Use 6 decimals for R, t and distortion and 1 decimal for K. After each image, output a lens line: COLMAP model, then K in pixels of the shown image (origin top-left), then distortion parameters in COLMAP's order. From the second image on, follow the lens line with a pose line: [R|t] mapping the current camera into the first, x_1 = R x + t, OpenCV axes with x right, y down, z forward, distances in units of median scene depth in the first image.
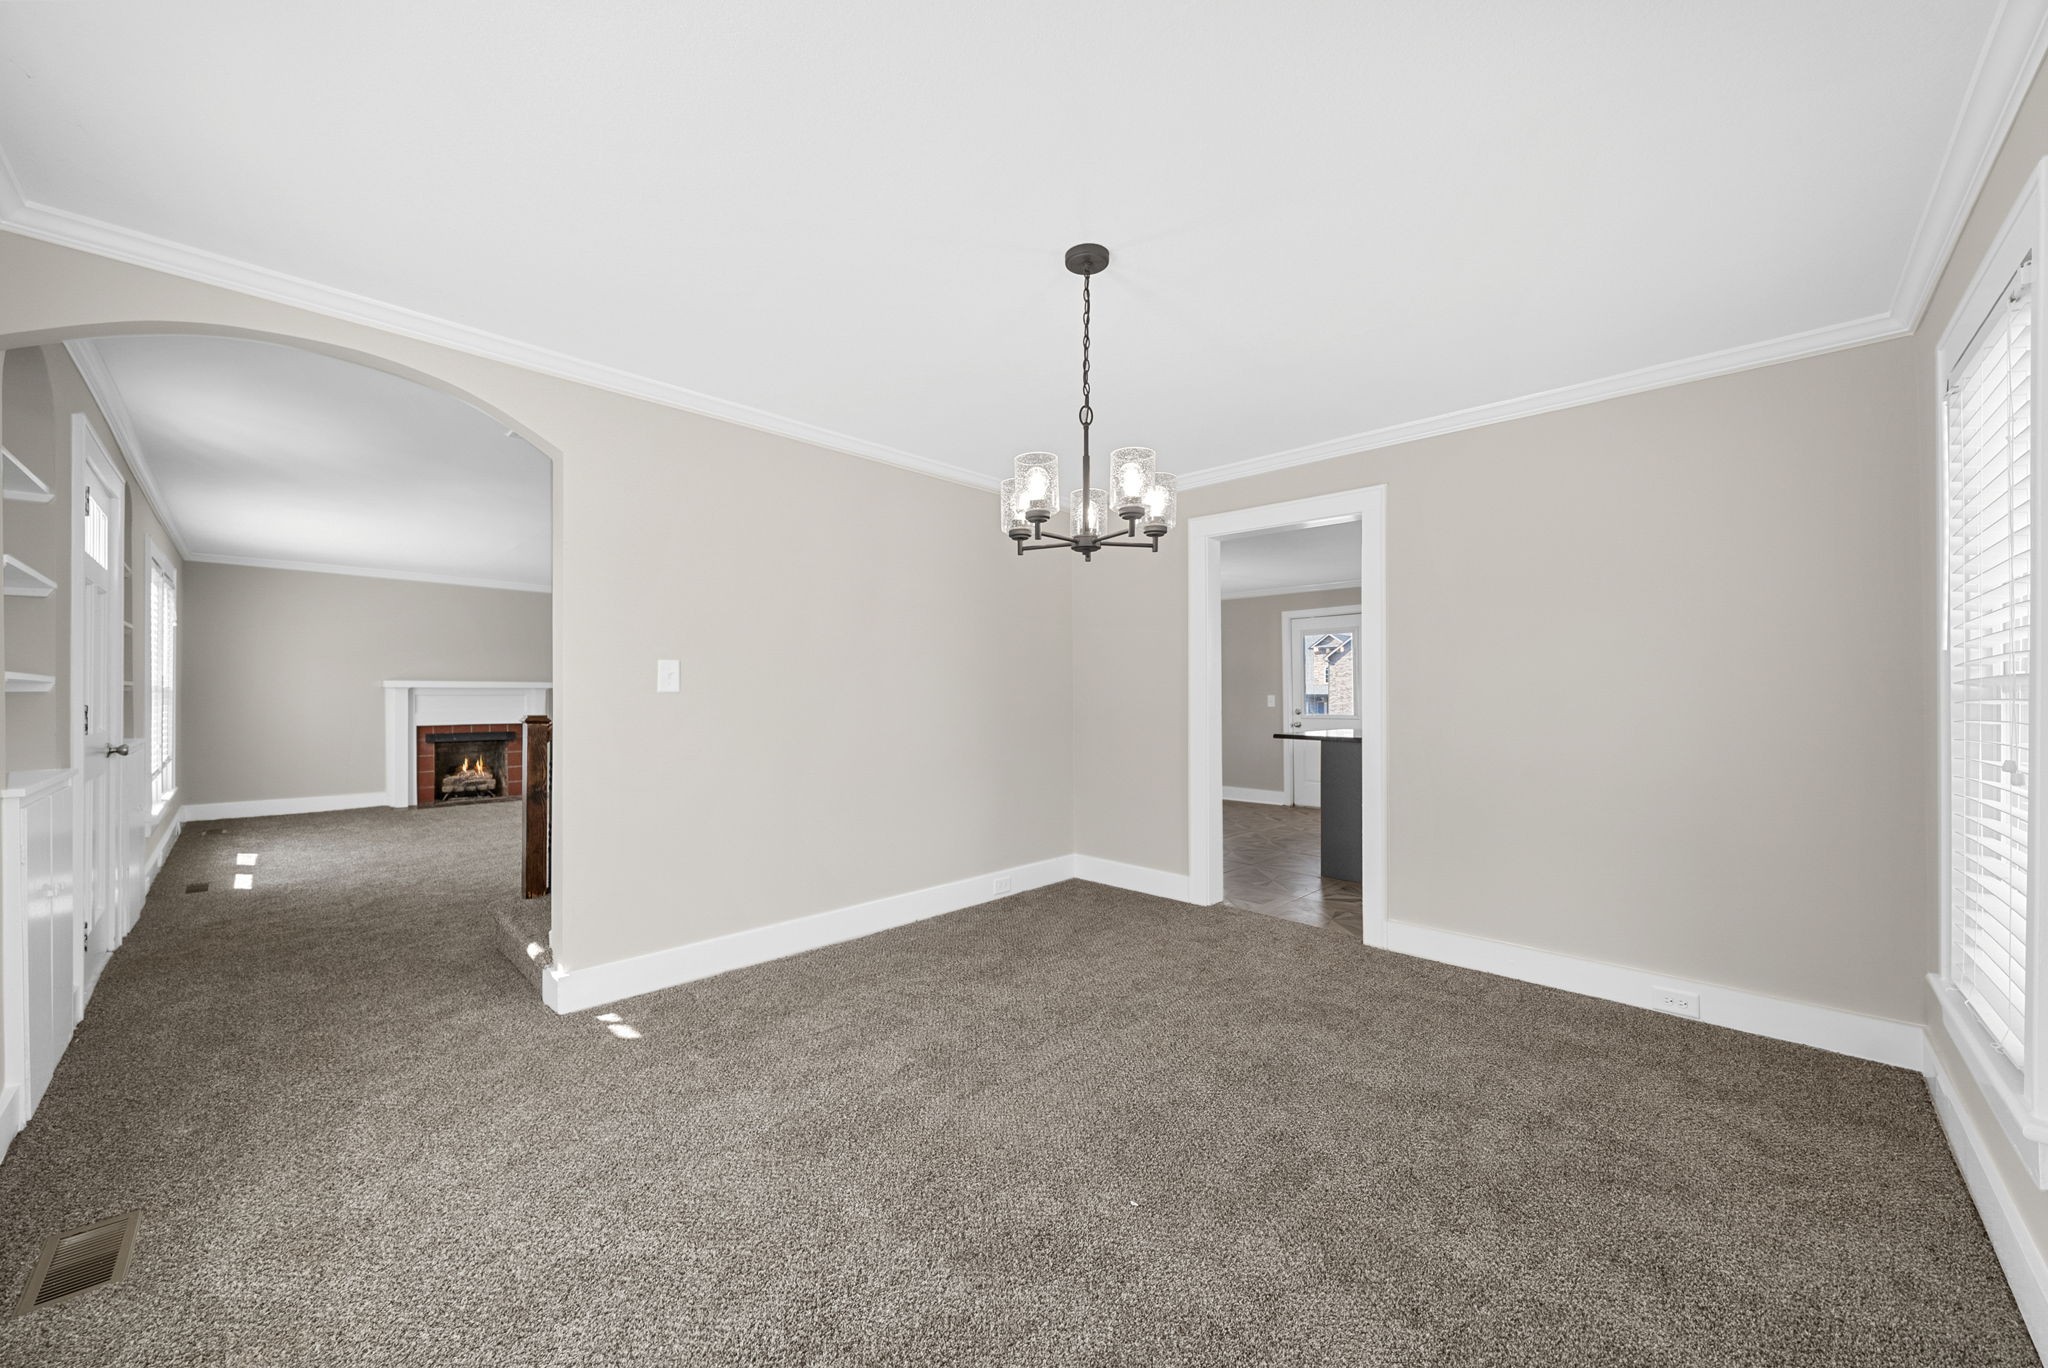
lens RADIAL K [[749.2, 0, 1025.7], [0, 749.2, 684.8], [0, 0, 1]] dist [-0.000365, -0.000032]
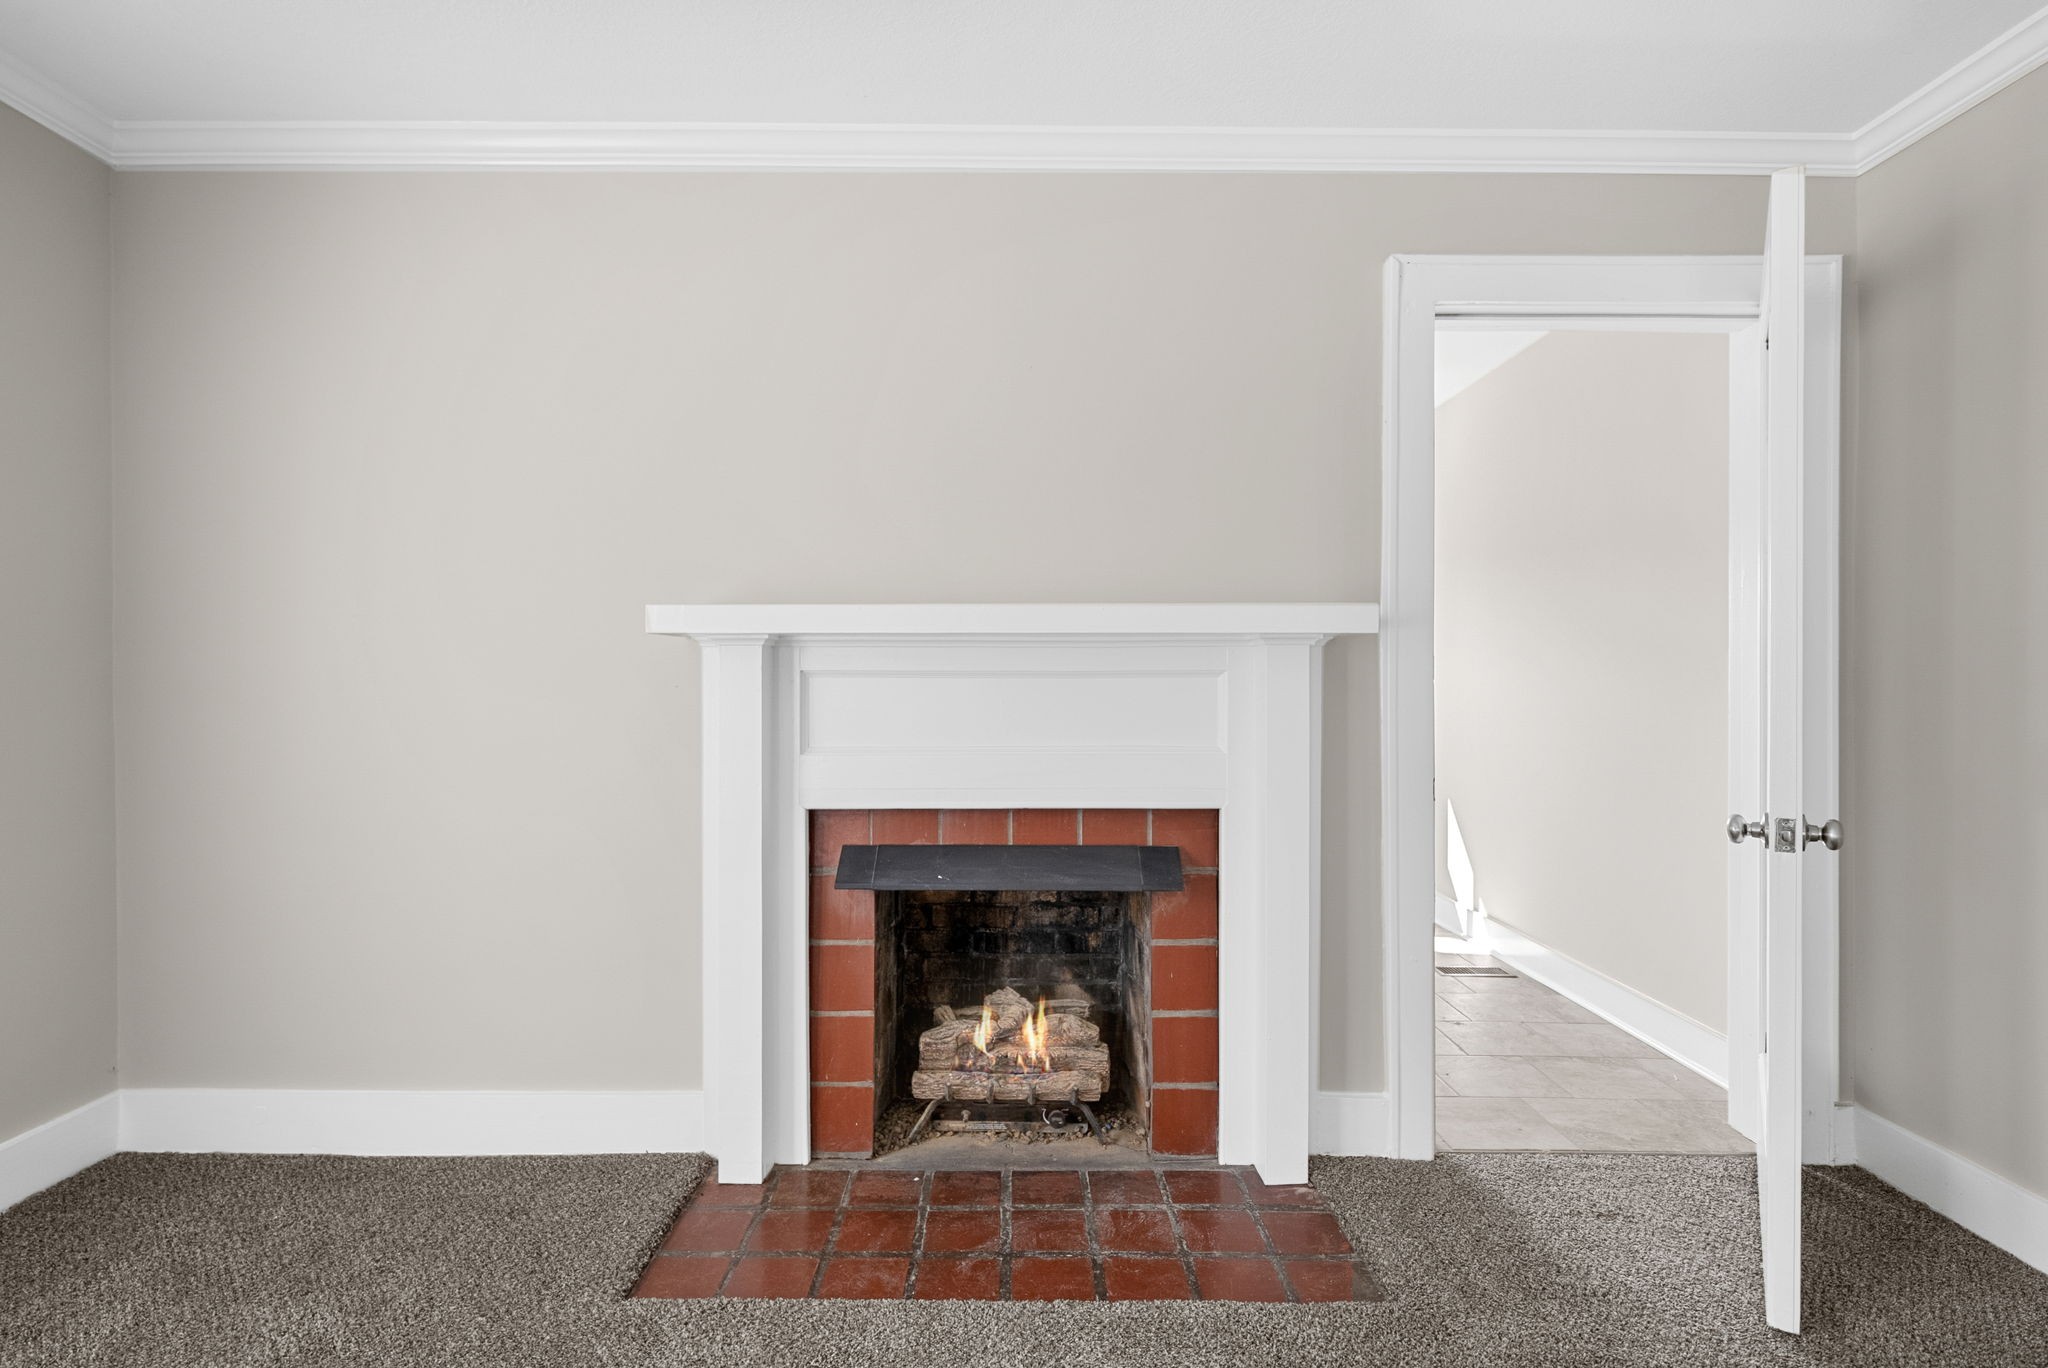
lens RADIAL K [[749.2, 0, 1030.1], [0, 749.2, 690.6], [0, 0, 1]] dist [-0.000365, -0.000032]
pose [[0.686148, 0.001525, -0.727461, -0.596599], [-0.001304, 0.999999, 0.000867, 0.019243], [0.727461, 0.000354, 0.686149, 0.881864]]
